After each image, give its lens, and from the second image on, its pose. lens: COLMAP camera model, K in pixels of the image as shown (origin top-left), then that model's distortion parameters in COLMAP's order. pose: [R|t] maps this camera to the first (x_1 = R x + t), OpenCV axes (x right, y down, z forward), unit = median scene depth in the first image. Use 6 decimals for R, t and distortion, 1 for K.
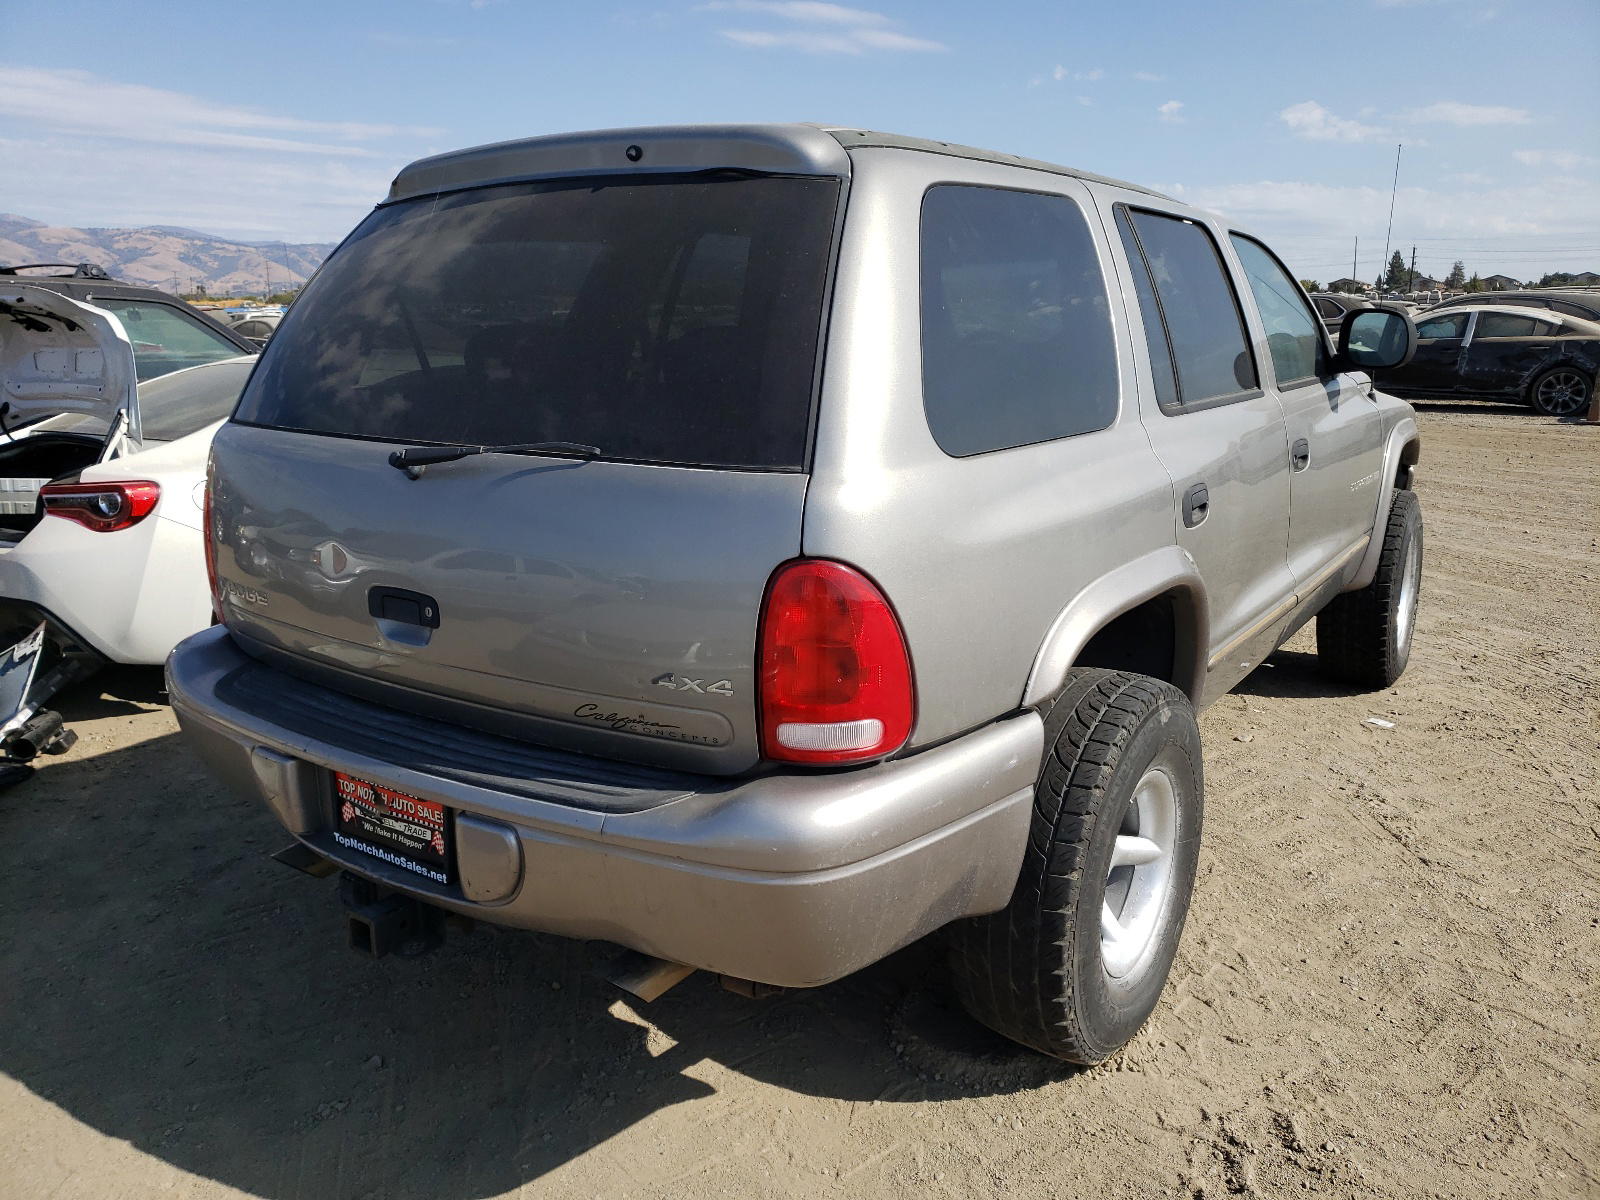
lens RADIAL K [[1230.6, 0, 807.9], [0, 1230.6, 602.1], [0, 0, 1]] dist [0.040994, -0.031700]
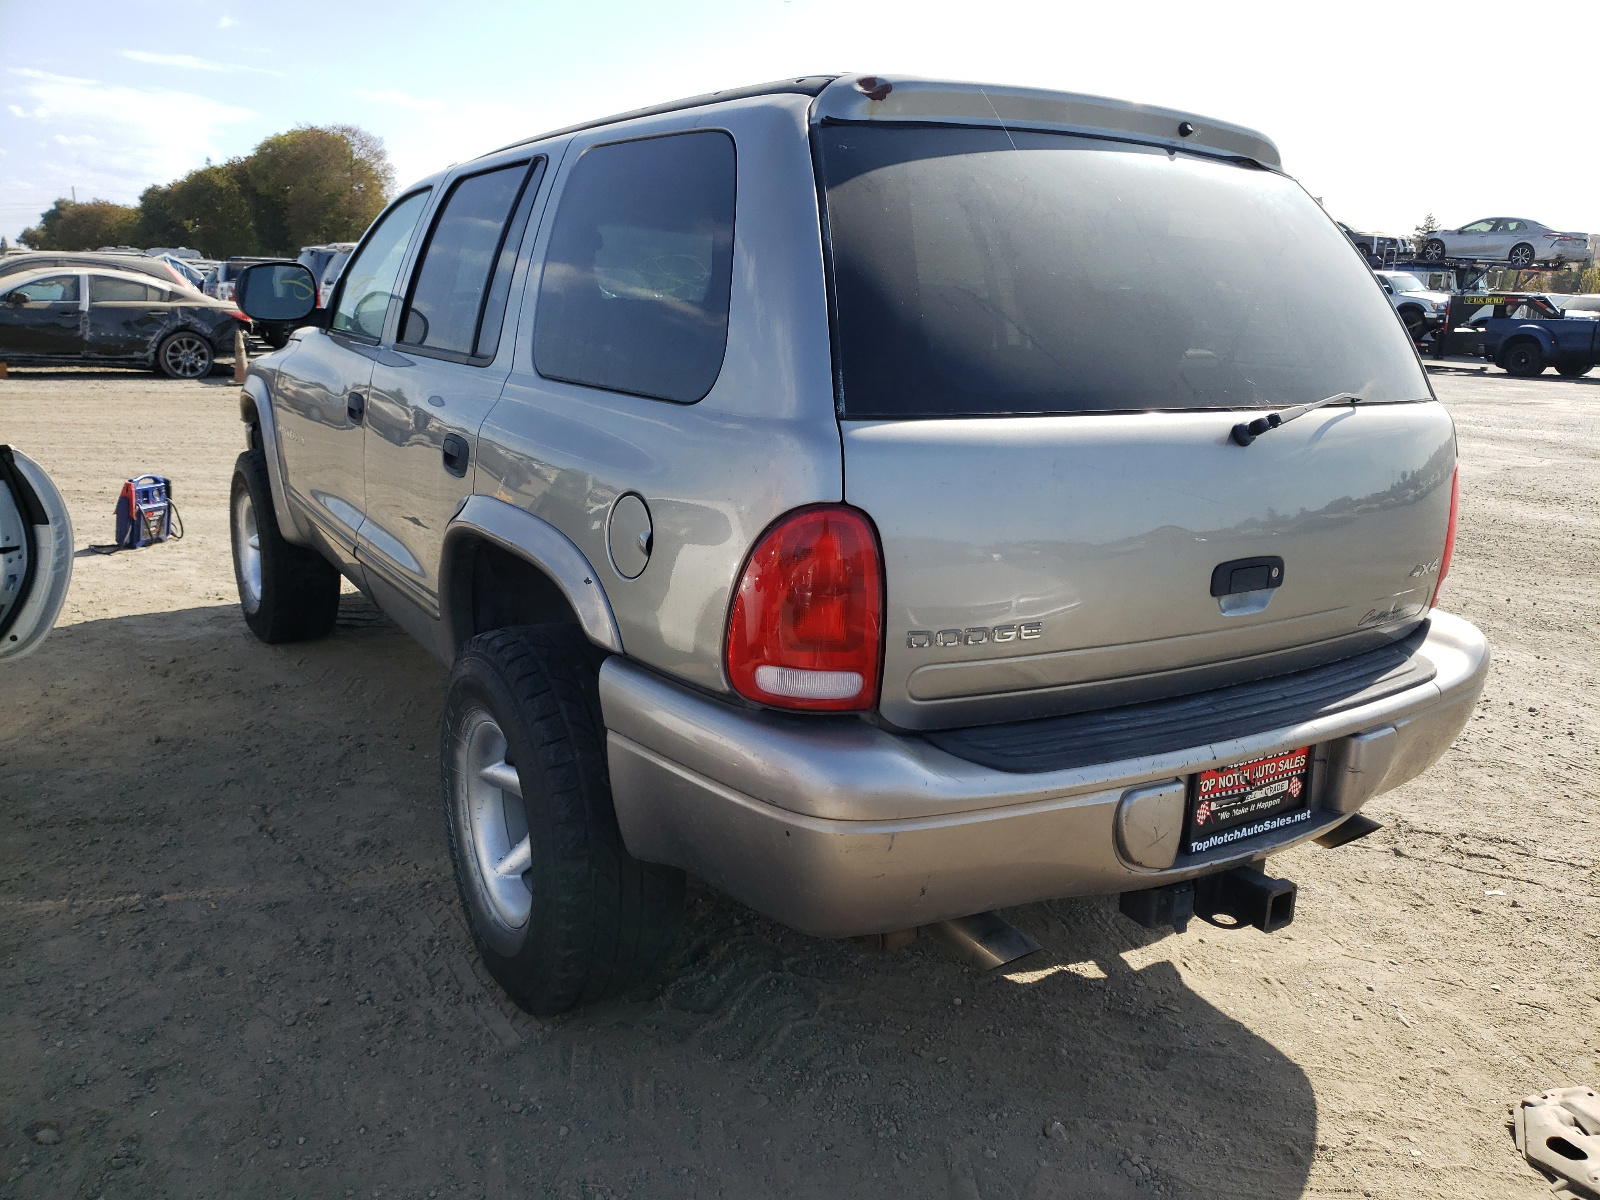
lens RADIAL K [[1230.6, 0, 807.6], [0, 1230.6, 598.4], [0, 0, 1]] dist [0.040994, -0.031700]
pose [[0.390204, -0.200141, 0.898713, -0.171055], [0.178329, 0.974034, 0.139488, -0.022660], [-0.903294, 0.105838, 0.415763, 0.114471]]
